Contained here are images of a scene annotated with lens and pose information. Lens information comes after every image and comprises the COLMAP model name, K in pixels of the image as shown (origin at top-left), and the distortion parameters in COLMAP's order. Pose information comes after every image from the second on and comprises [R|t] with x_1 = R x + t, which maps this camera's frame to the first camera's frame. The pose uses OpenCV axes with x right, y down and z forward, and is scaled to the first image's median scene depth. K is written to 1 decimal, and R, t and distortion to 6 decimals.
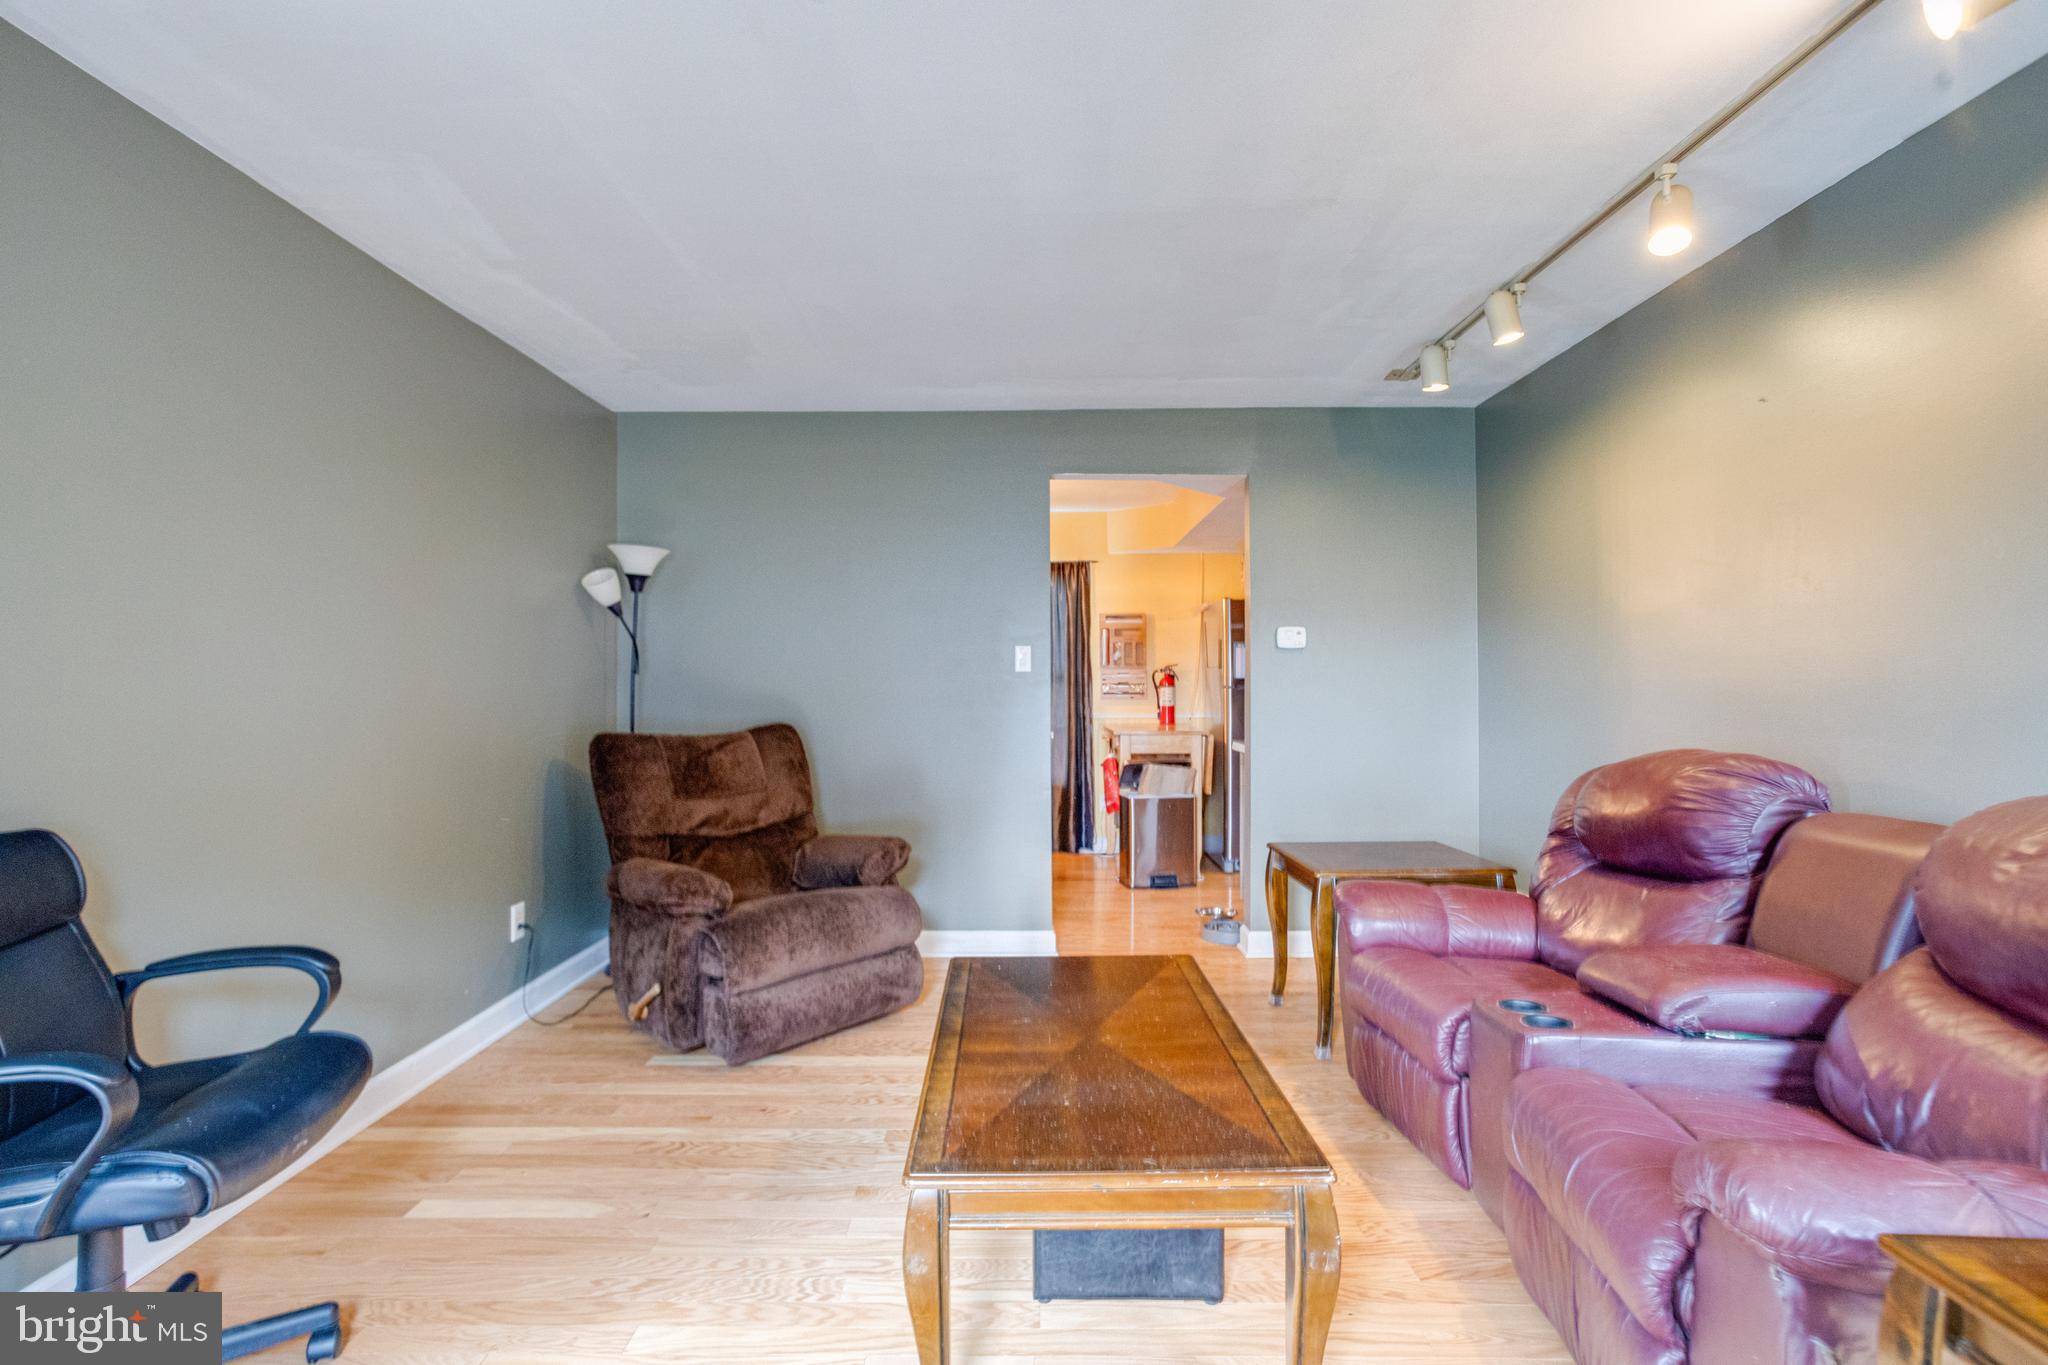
lens RADIAL K [[1003.6, 0, 1010.7], [0, 1003.6, 685.4], [0, 0, 1]] dist [-0.045454, 0.035810]
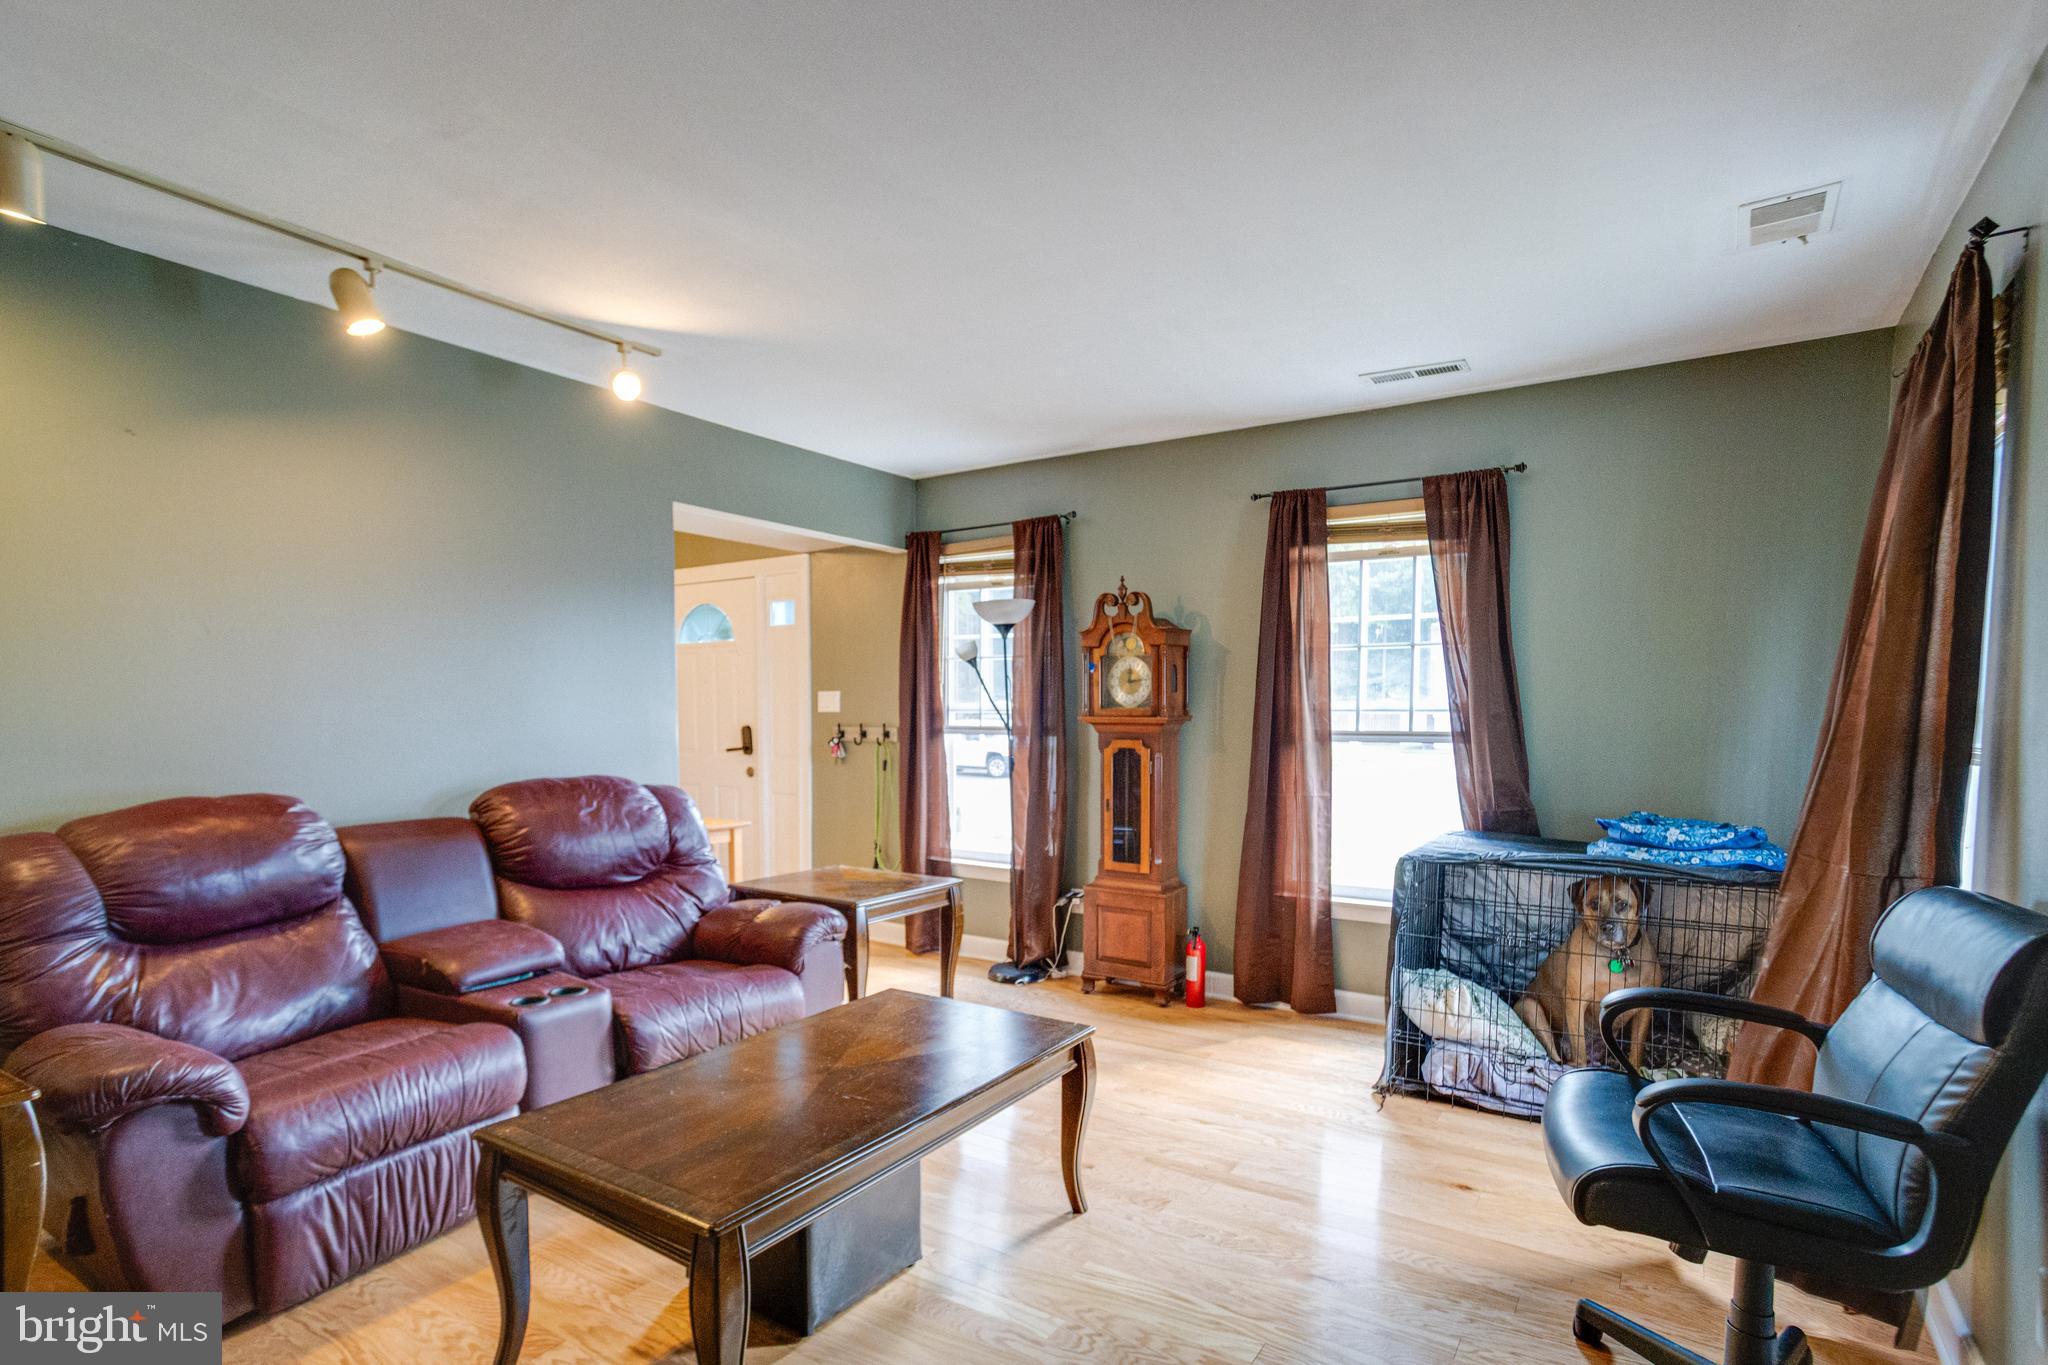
lens RADIAL K [[1033.6, 0, 1004.7], [0, 1033.6, 779.0], [0, 0, 1]] dist [0.001622, 0.000817]
pose [[-0.833975, -0.029305, 0.551023, -0.365306], [0.008716, 0.997765, 0.066257, -0.008501], [-0.551733, 0.060059, -0.831856, 0.999541]]
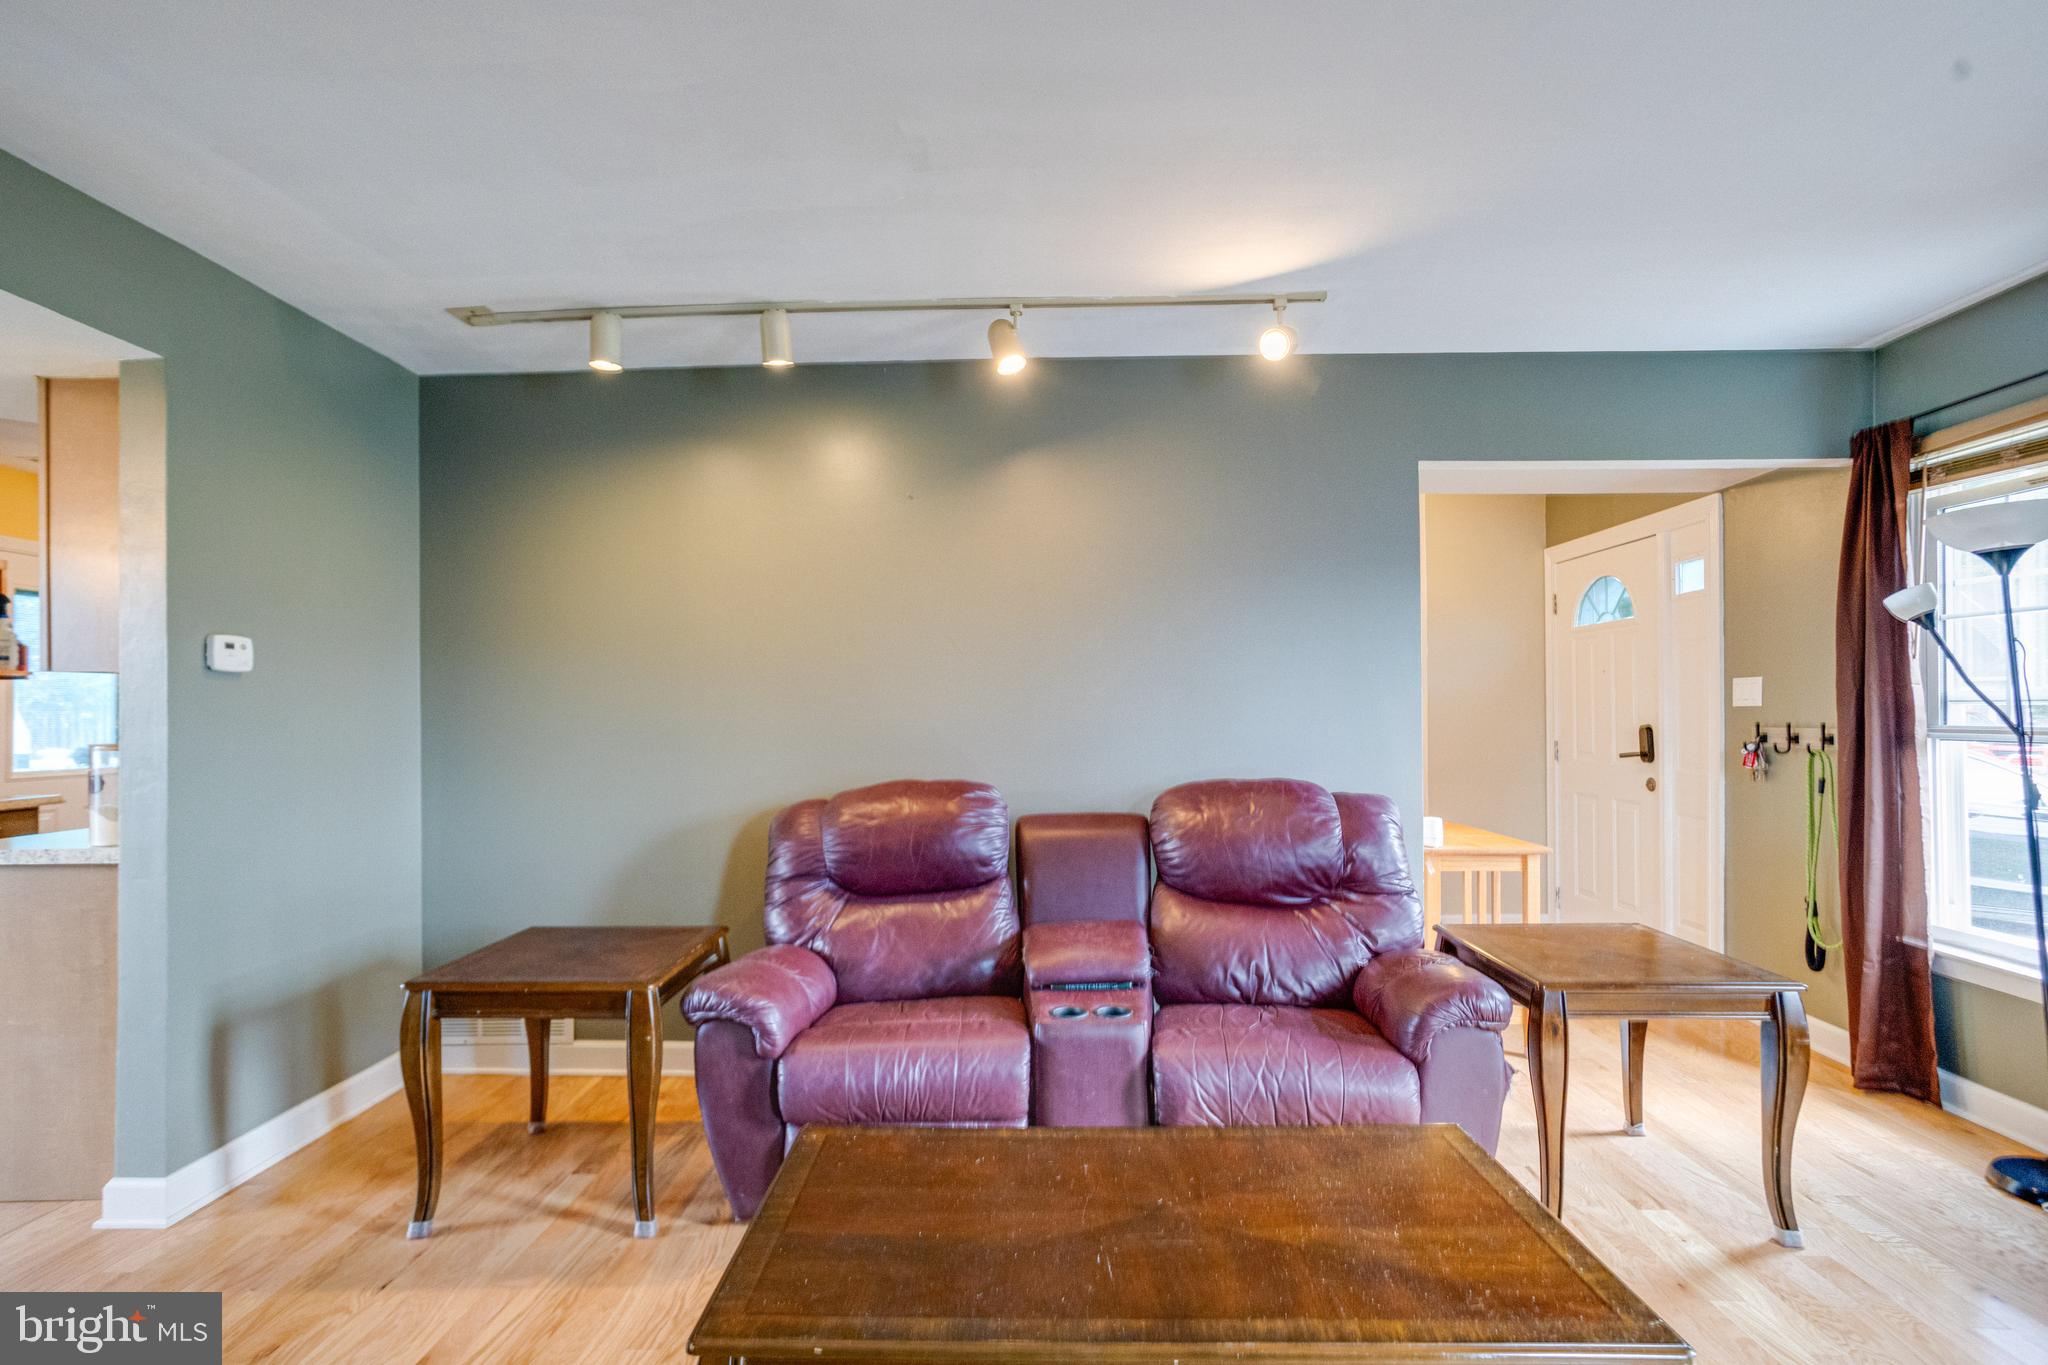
lens RADIAL K [[1015.1, 0, 1015.6], [0, 1015.1, 712.0], [0, 0, 1]] dist [-0.050154, 0.035024]
pose [[0.014528, 0.007018, 0.999870, -0.368744], [0.011284, 0.999911, -0.007182, -0.003925], [-0.999831, 0.011387, 0.014447, 0.615344]]
